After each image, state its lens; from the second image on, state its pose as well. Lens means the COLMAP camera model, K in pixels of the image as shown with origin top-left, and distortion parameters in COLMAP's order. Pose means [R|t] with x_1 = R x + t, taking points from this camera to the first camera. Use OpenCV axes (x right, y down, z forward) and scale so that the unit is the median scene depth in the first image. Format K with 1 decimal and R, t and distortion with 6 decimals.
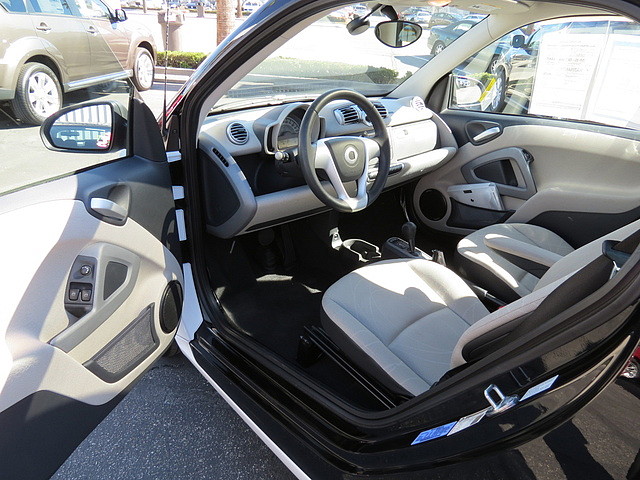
lens RADIAL K [[458.0, 0, 320.0], [0, 458.0, 240.0], [0, 0, 1]] dist [-0.024177, 0.004780]
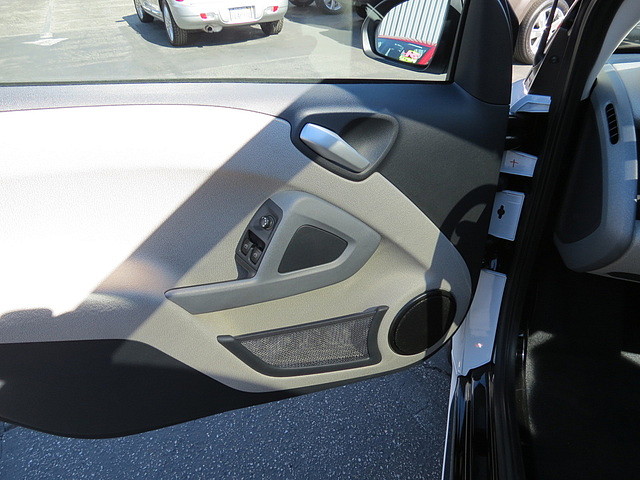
lens RADIAL K [[458.0, 0, 320.0], [0, 458.0, 240.0], [0, 0, 1]] dist [-0.024177, 0.004780]
pose [[0.524913, 0.416825, -0.742107, 0.044259], [-0.343409, 0.901482, 0.263439, -0.101204], [0.778805, 0.116563, 0.616341, 0.541893]]
